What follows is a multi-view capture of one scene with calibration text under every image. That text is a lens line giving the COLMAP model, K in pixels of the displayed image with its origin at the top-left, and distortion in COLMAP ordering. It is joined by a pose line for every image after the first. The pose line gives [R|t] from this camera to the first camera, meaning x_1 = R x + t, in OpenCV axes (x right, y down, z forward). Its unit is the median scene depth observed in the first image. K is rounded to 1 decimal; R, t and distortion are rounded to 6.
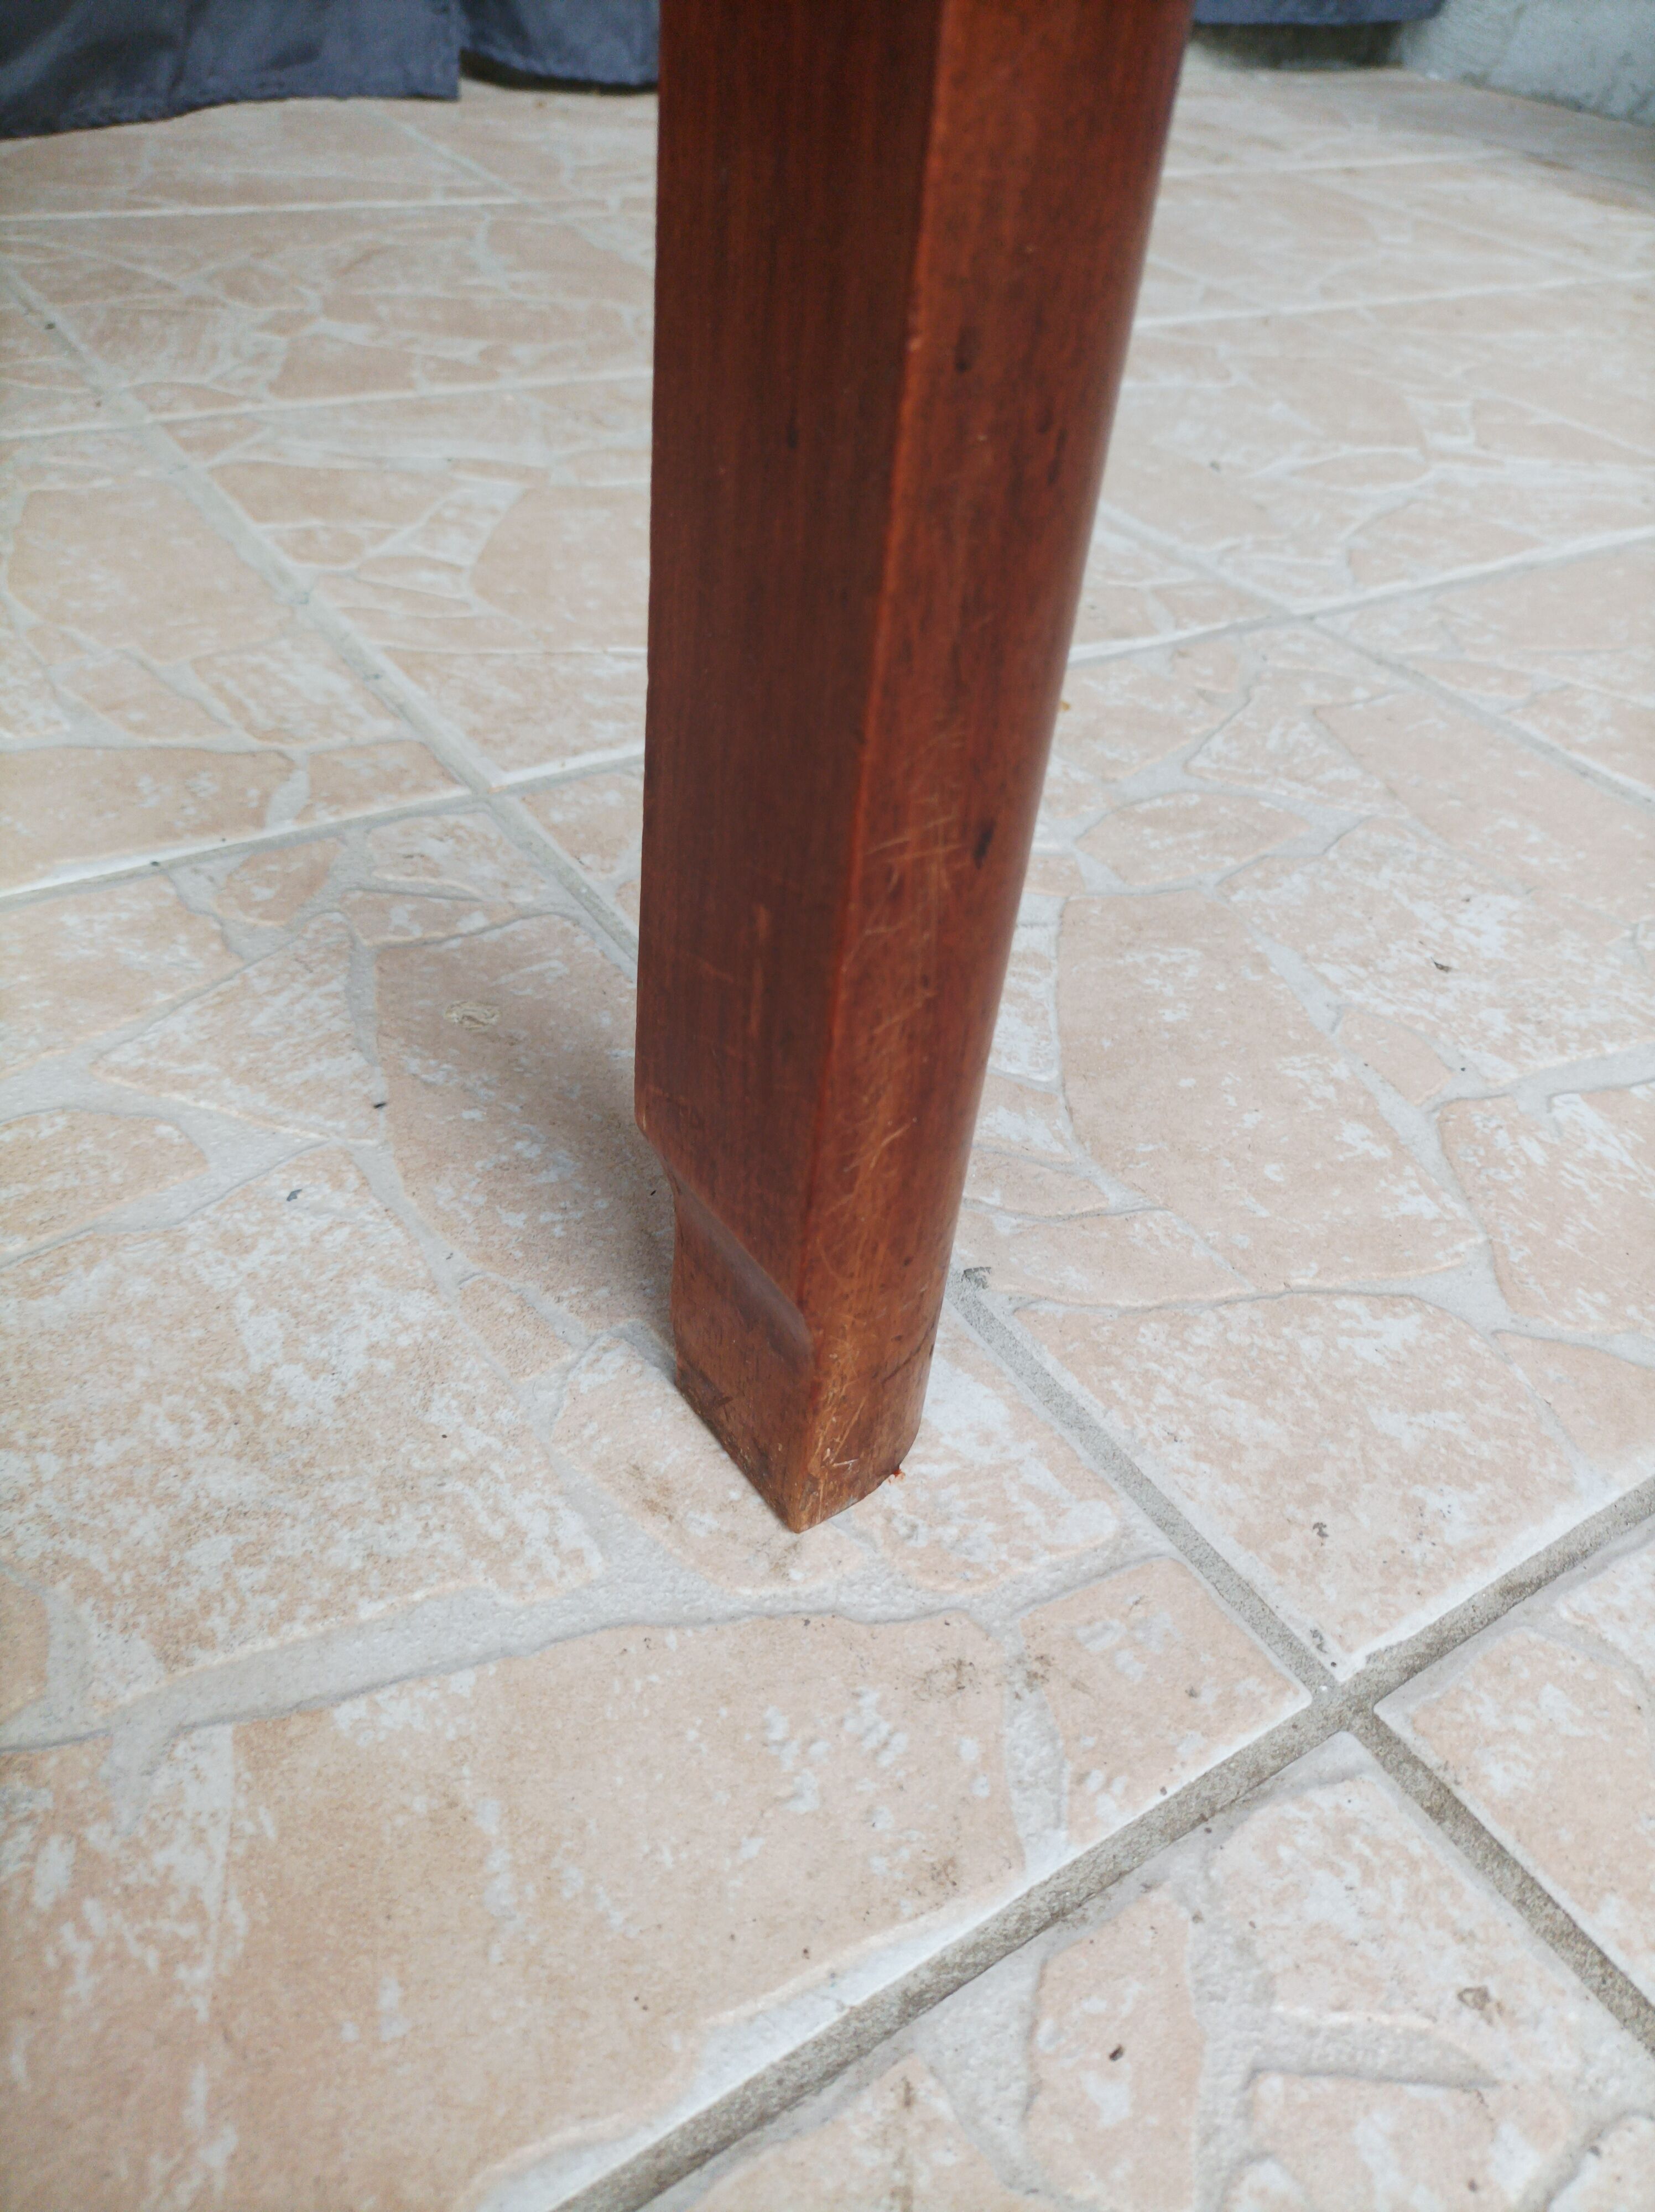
lens RADIAL K [[1673.9, 0, 849.8], [0, 1673.9, 1124.3], [0, 0, 1]] dist [0.022757, -0.018162]
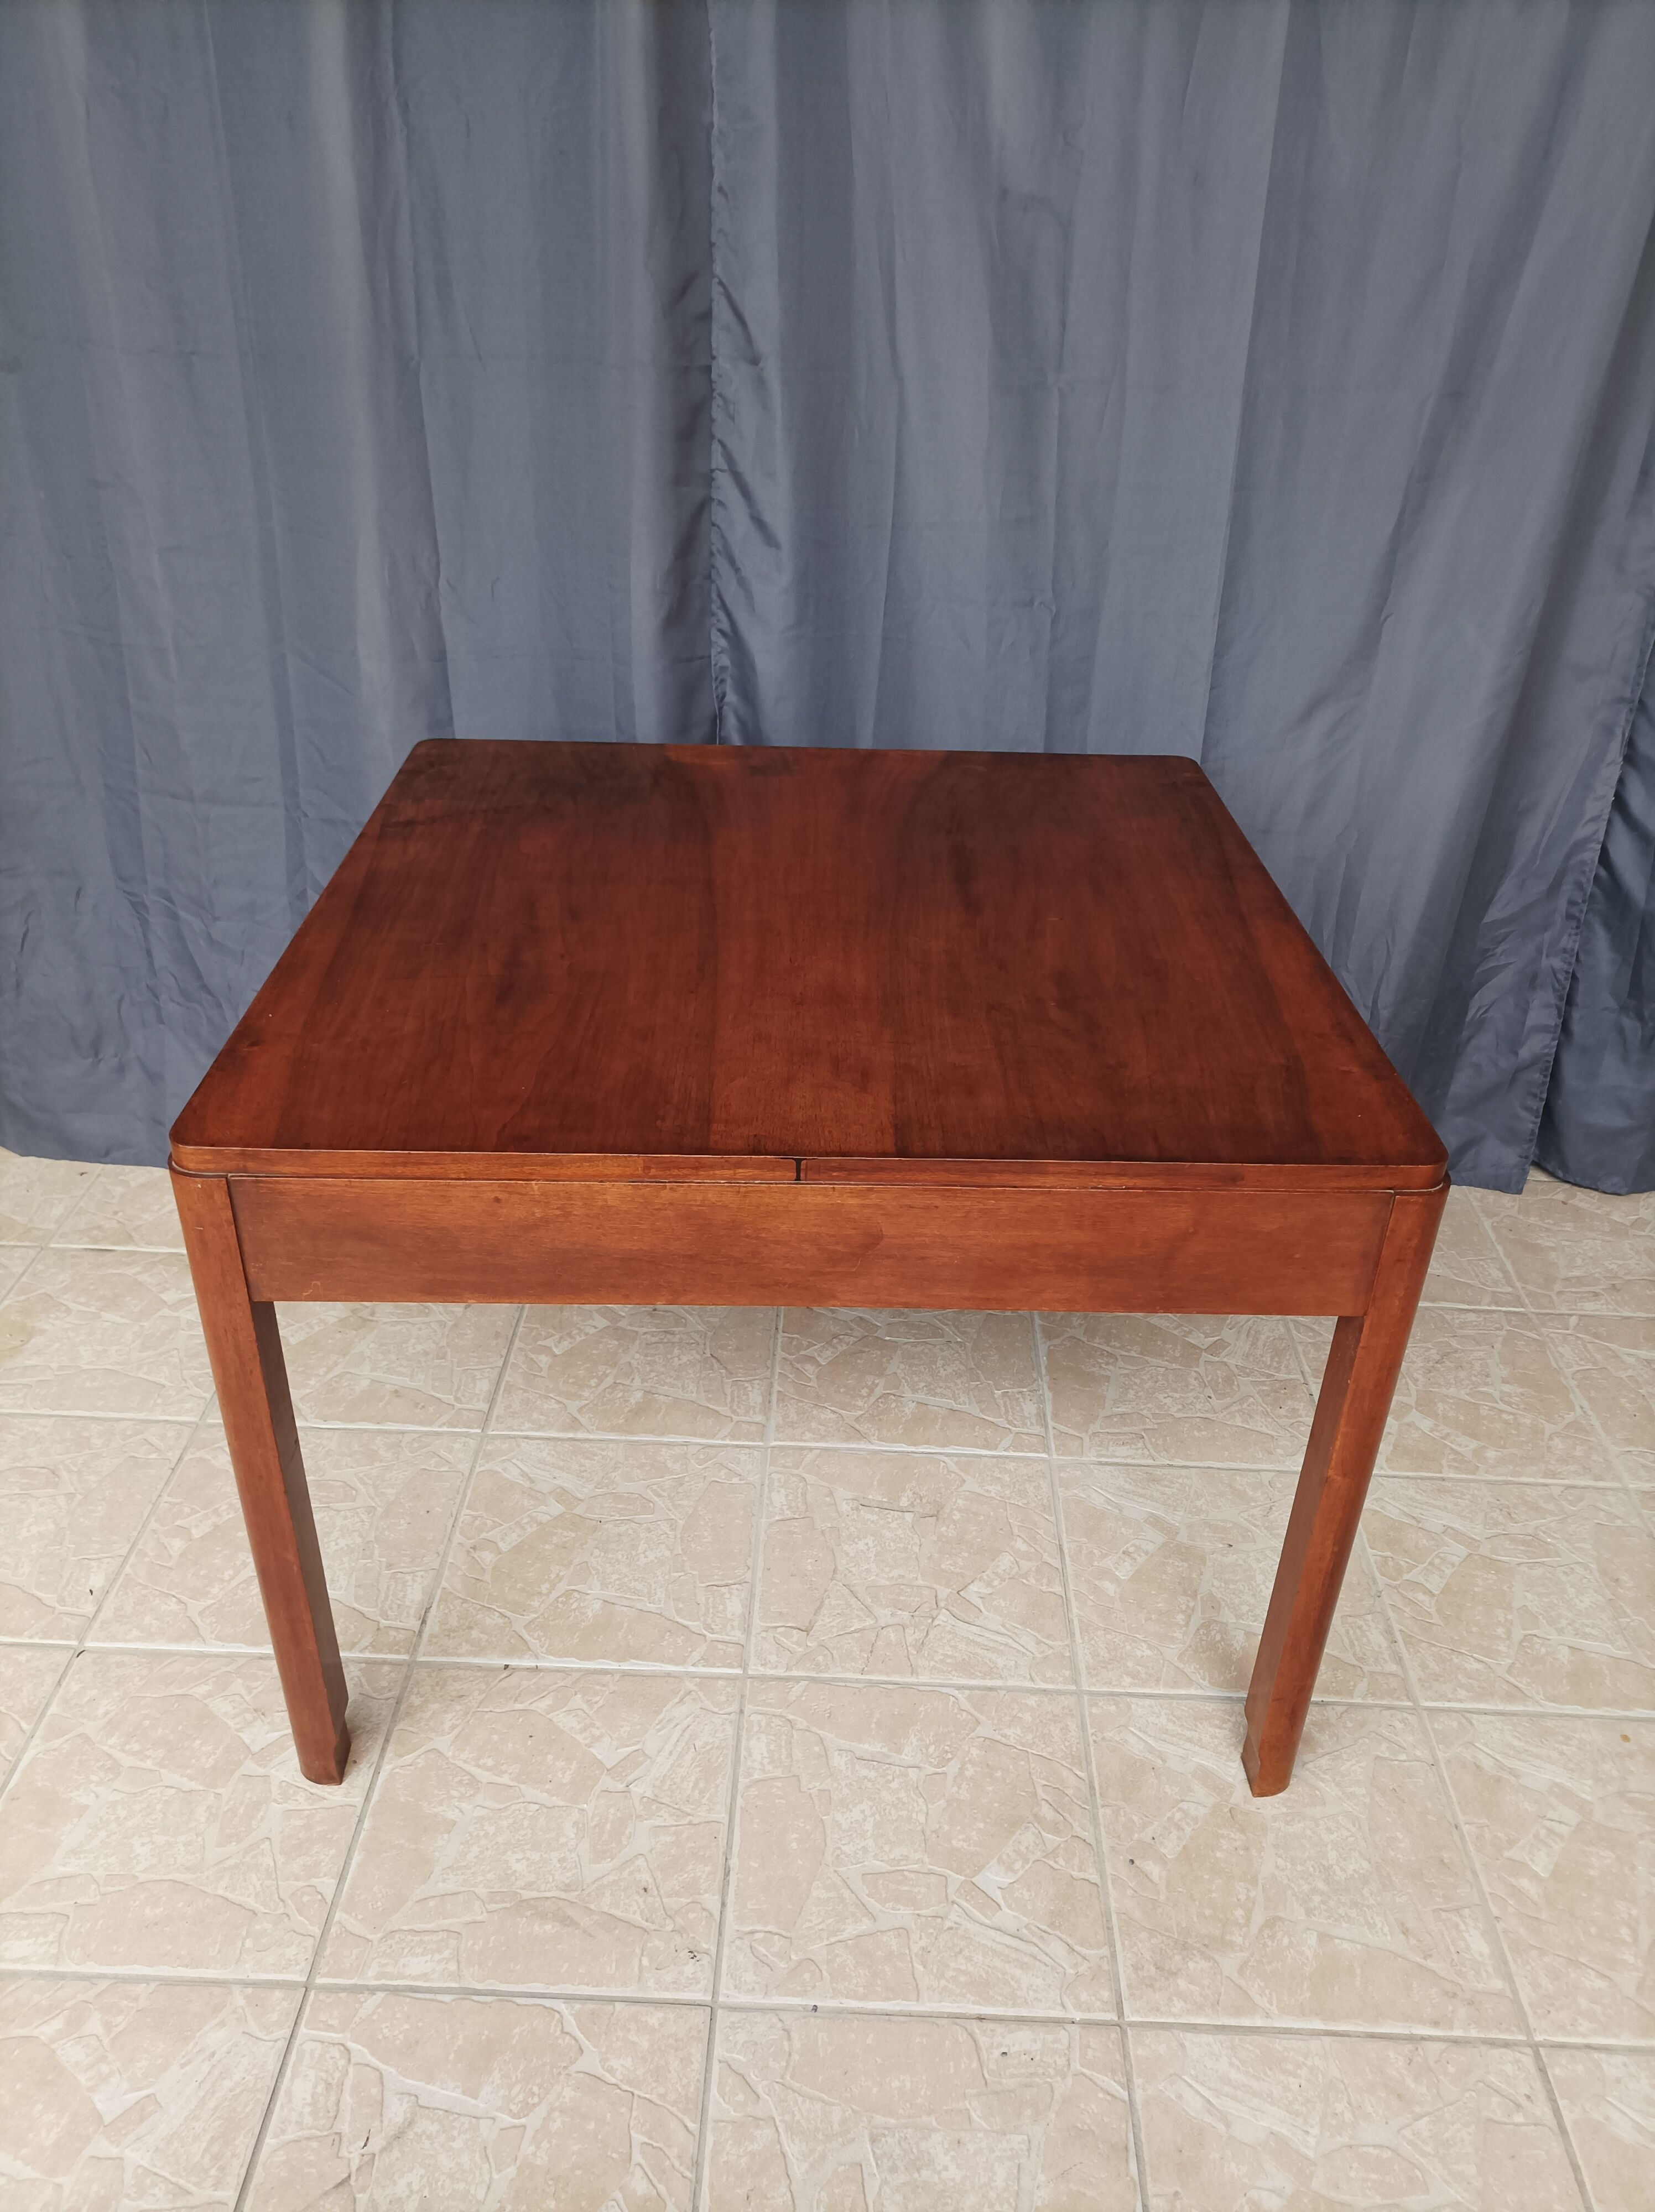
lens RADIAL K [[1673.9, 0, 817.5], [0, 1673.9, 1107.3], [0, 0, 1]] dist [0.022757, -0.018162]
pose [[0.810650, 0.237905, -0.535021, 0.409547], [-0.342611, 0.933711, -0.103927, -0.687526], [0.474831, 0.267553, 0.838422, -3.398477]]
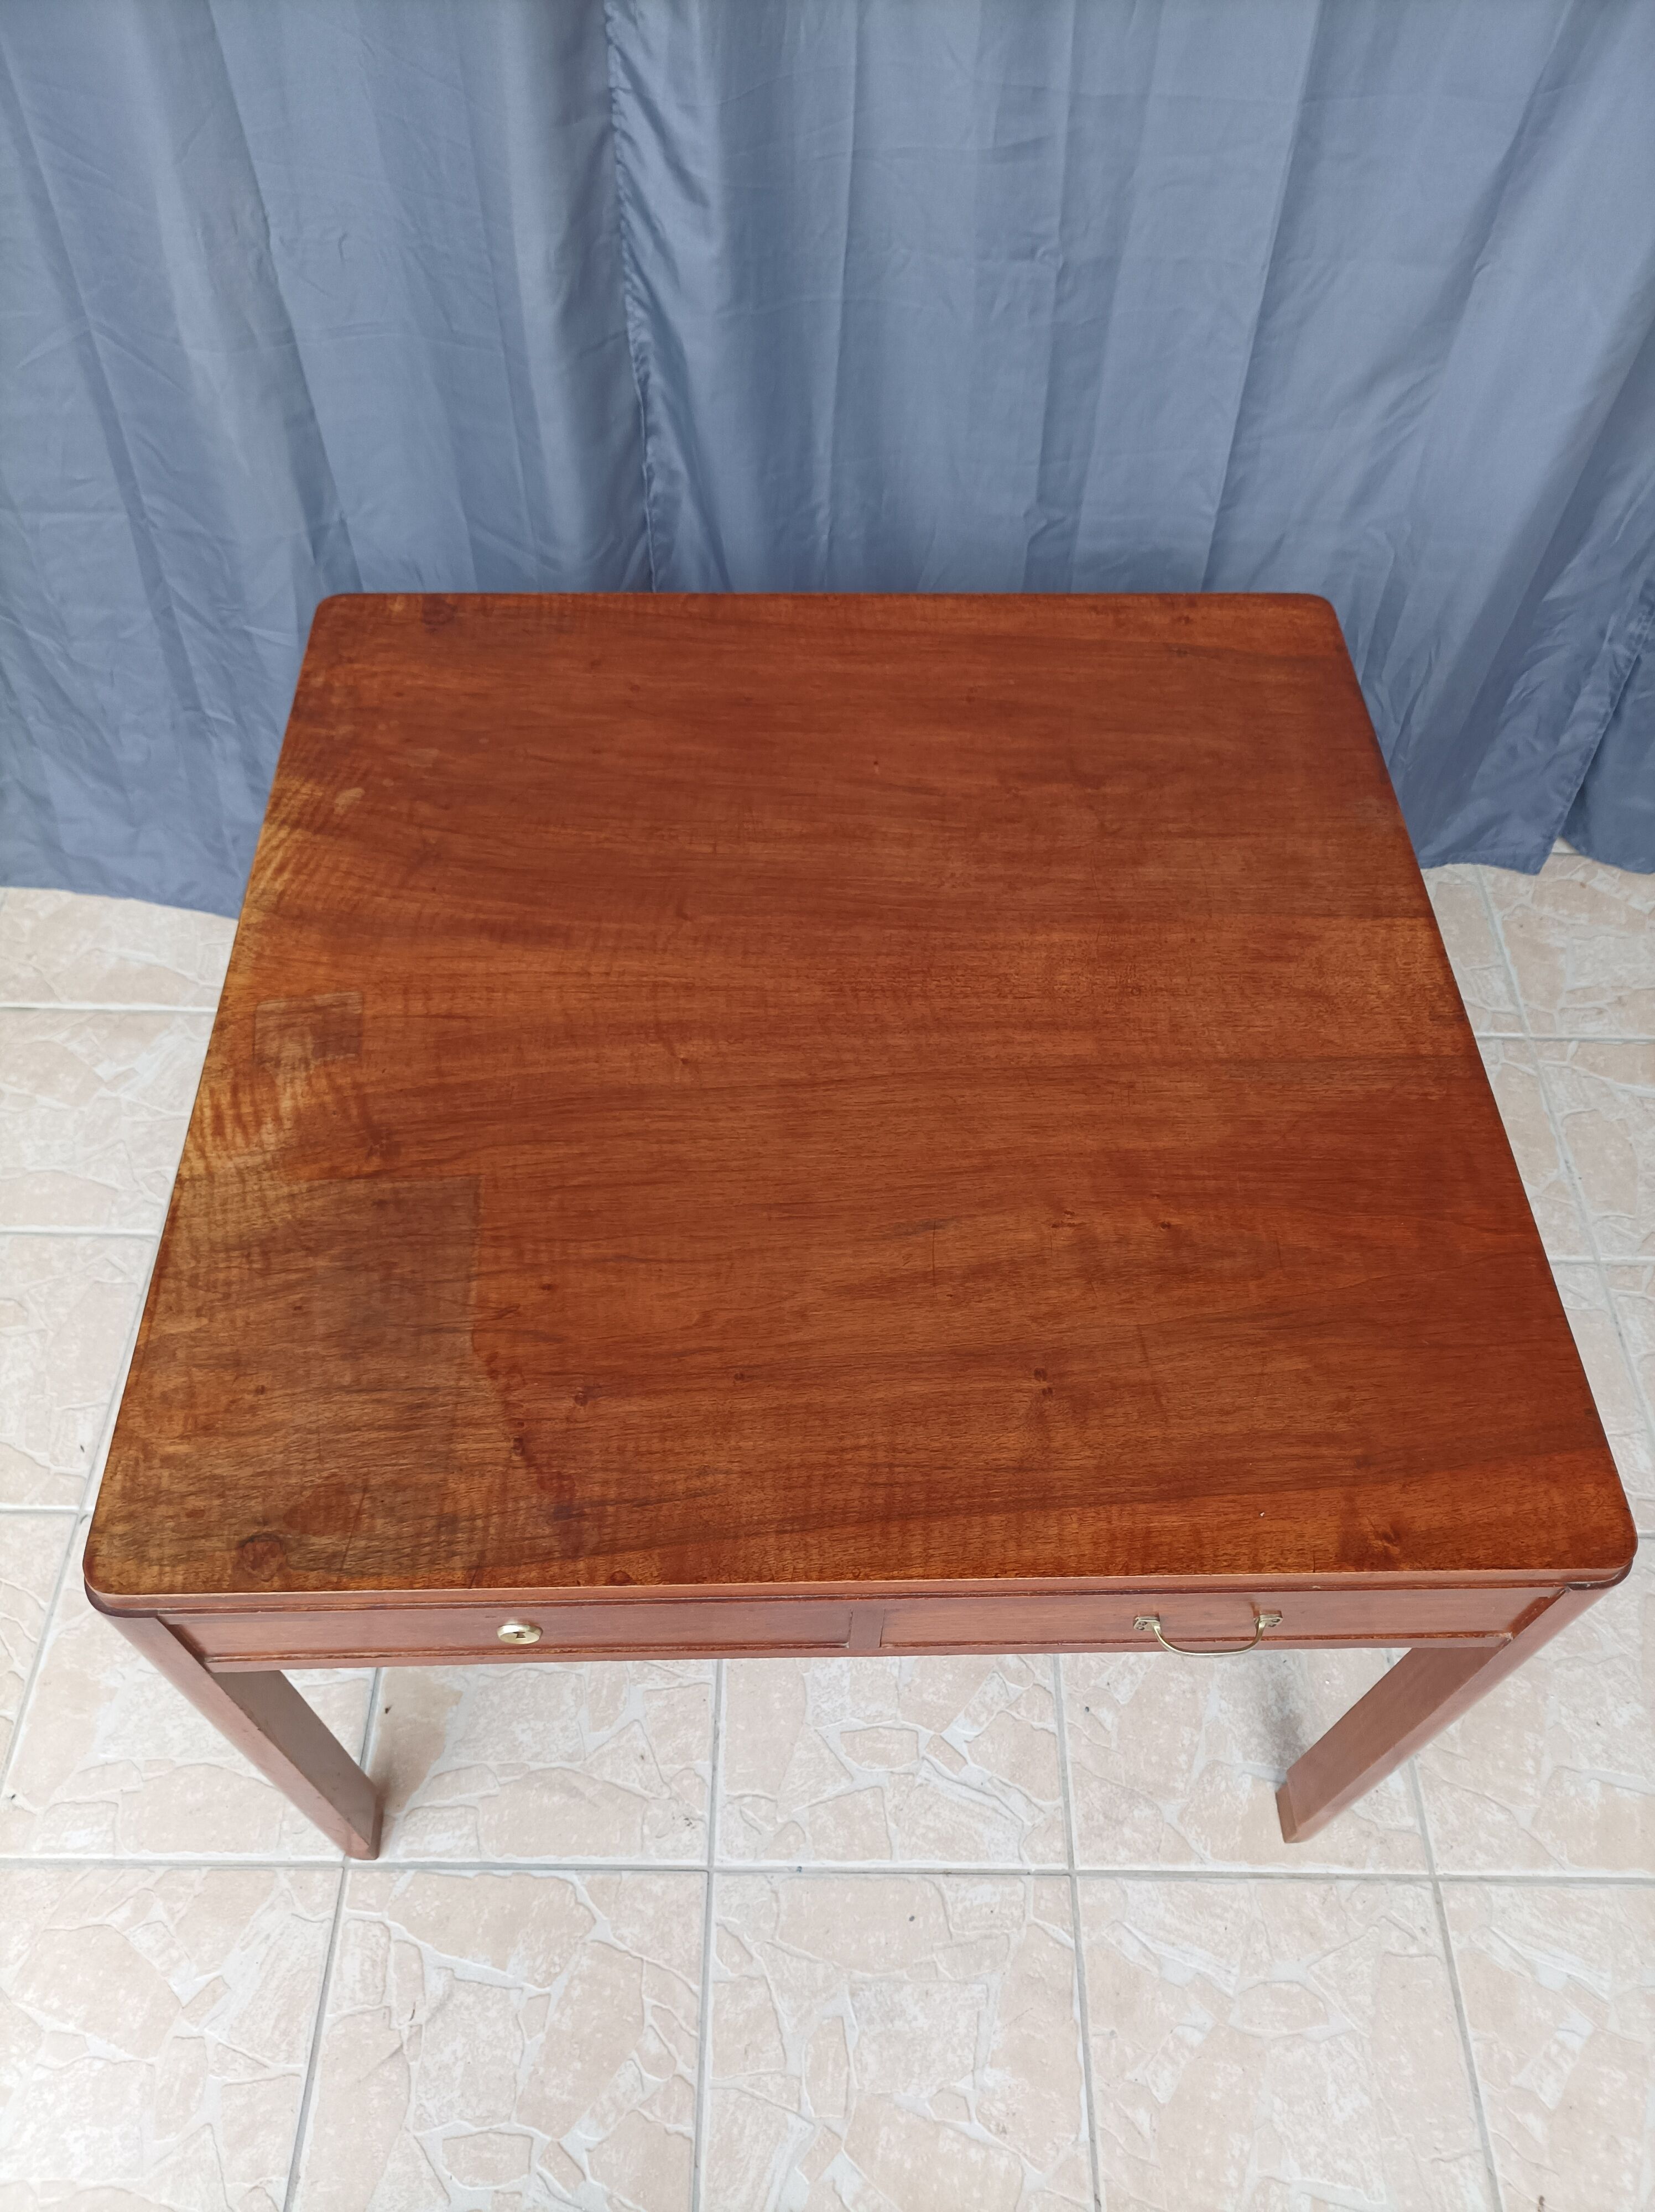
lens RADIAL K [[1673.9, 0, 821.1], [0, 1673.9, 1129.9], [0, 0, 1]] dist [0.022757, -0.018162]
pose [[0.825275, 0.412104, -0.386123, -0.173711], [-0.319846, 0.904583, 0.281829, -1.975621], [0.465423, -0.109087, 0.878340, -3.201587]]
